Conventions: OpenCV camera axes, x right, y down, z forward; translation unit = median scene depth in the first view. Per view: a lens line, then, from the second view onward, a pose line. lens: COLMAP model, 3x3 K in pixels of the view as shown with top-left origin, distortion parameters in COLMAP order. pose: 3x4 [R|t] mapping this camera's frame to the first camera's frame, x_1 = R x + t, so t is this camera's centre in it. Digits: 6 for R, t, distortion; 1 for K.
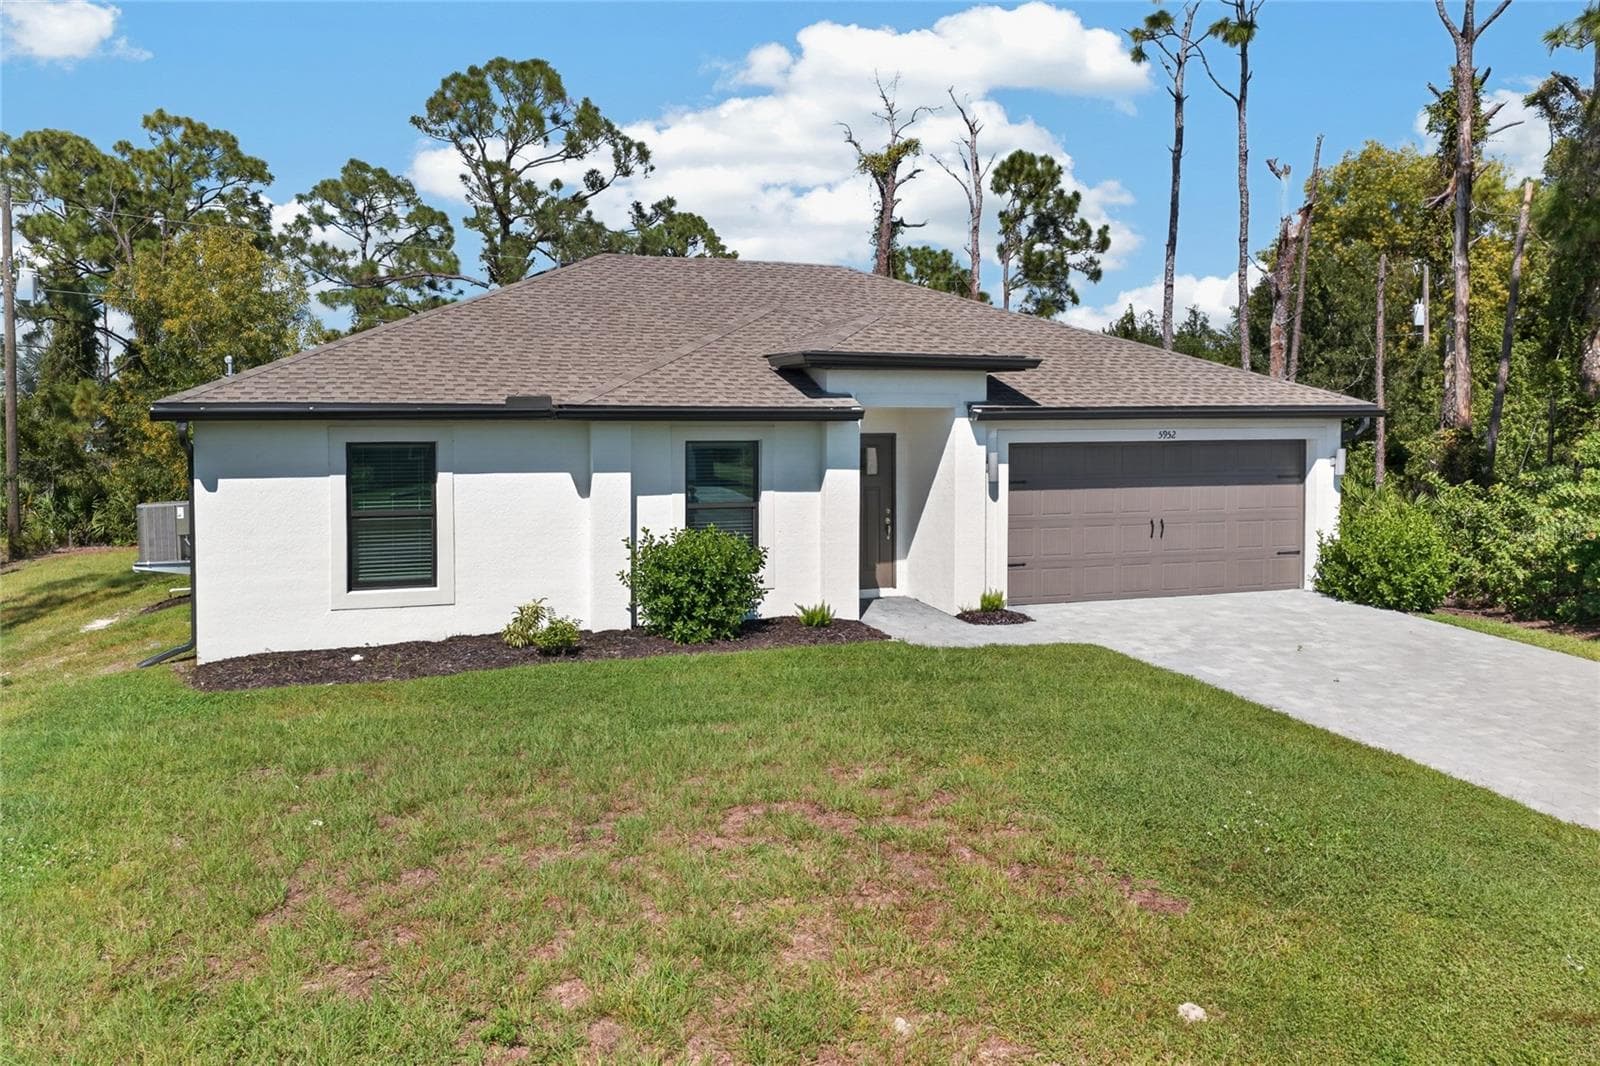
lens RADIAL K [[1412.4, 0, 801.7], [0, 1412.4, 441.5], [0, 0, 1]] dist [0.010190, -0.008981]
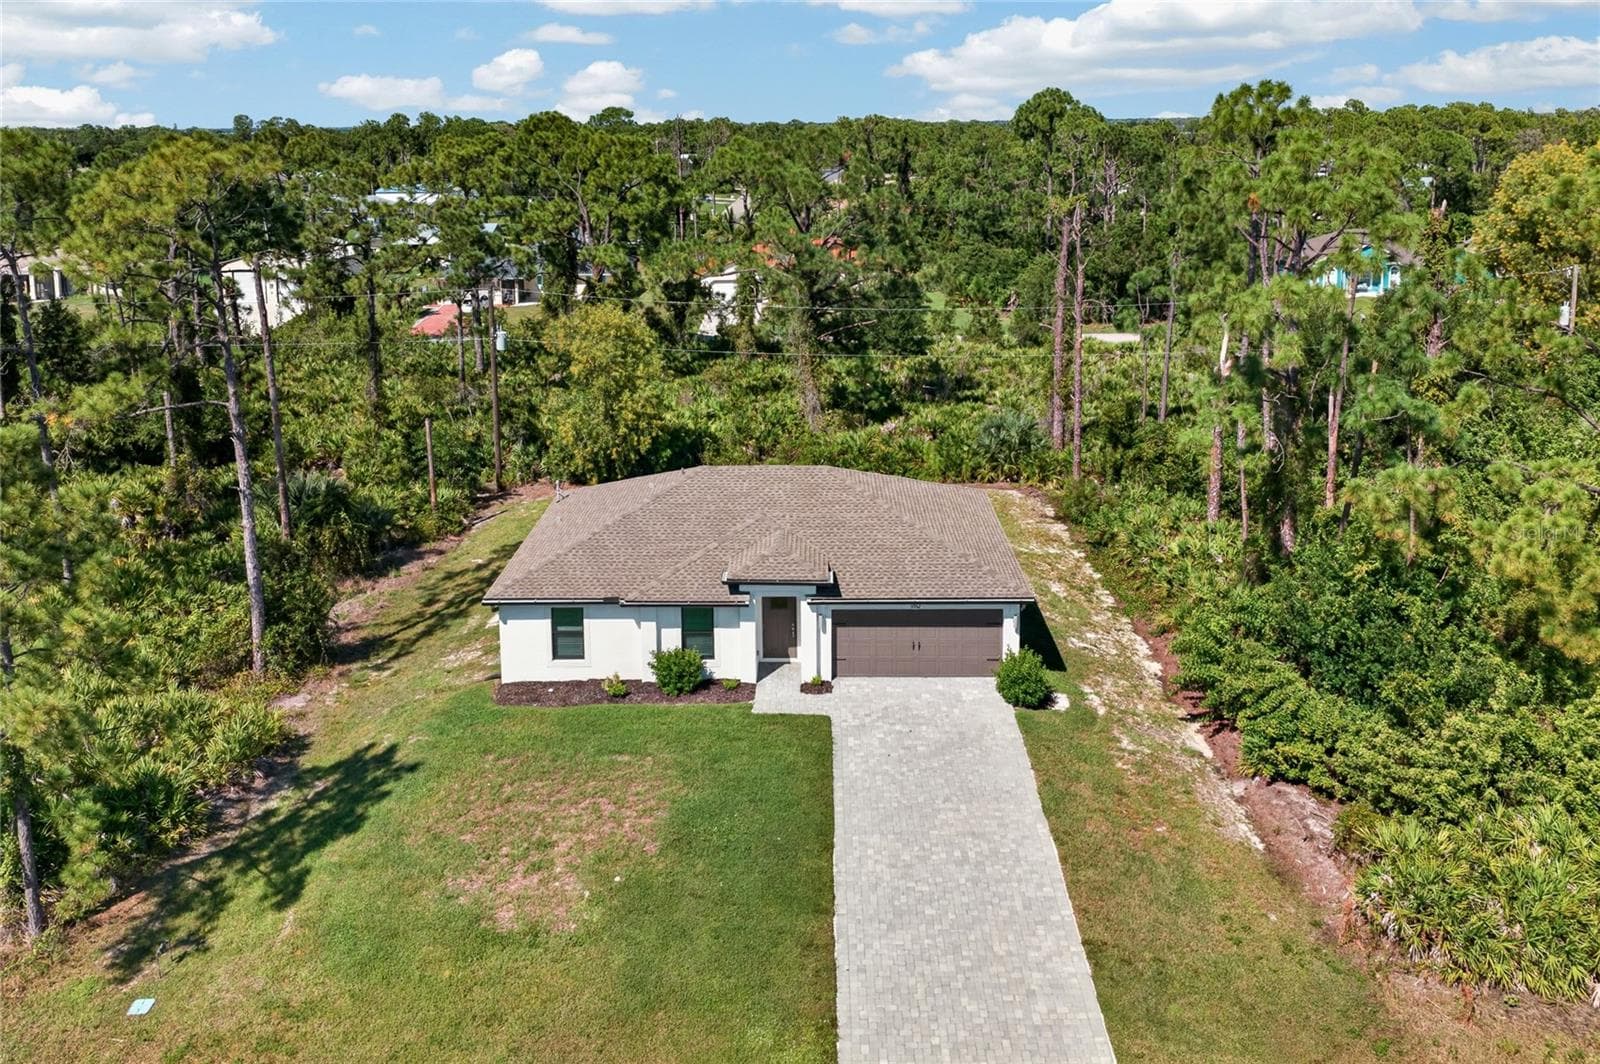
lens RADIAL K [[1412.4, 0, 801.7], [0, 1412.4, 440.5], [0, 0, 1]] dist [0.010190, -0.008981]
pose [[0.935759, 0.073796, -0.344832, 0.810513], [-0.005060, 0.980568, 0.196117, -0.665256], [0.352604, -0.181773, 0.917948, -0.963935]]
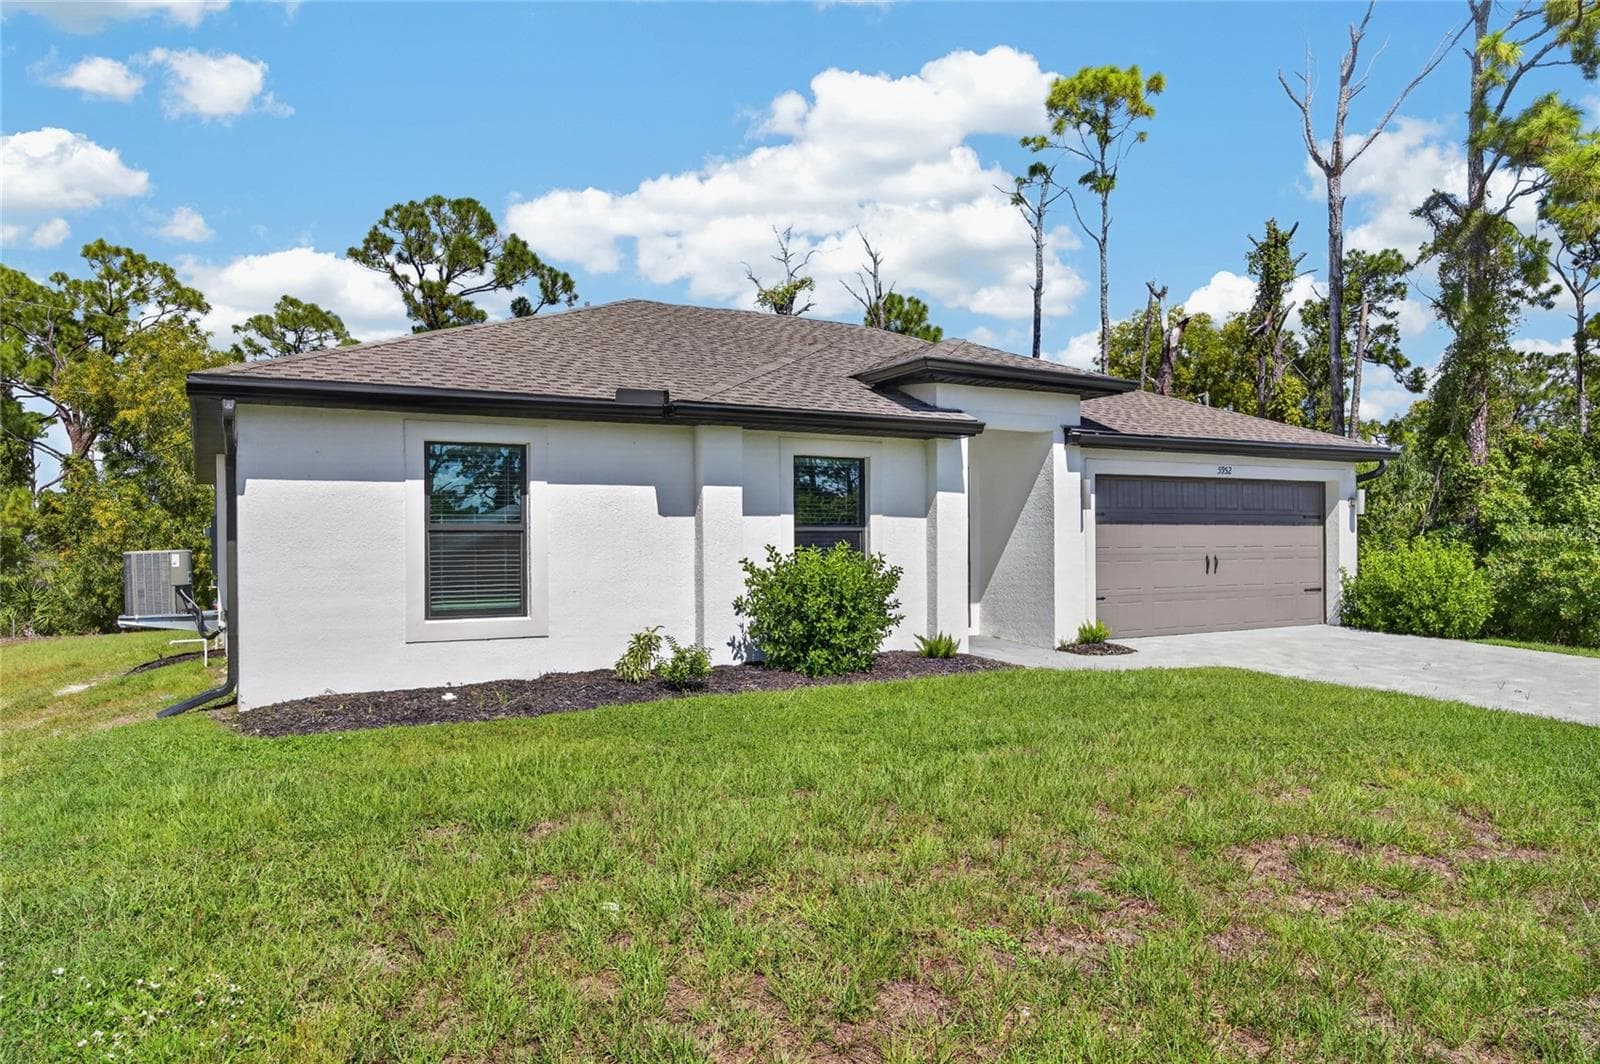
lens RADIAL K [[1117.7, 0, 800.0], [0, 1117.7, 532.0], [0, 0, 1]] dist [-0.003092, 0.000476]
pose [[0.988395, -0.005876, 0.151793, -0.163897], [0.011446, 0.999292, -0.035848, 0.064579], [-0.151474, 0.037169, 0.987762, 0.256678]]
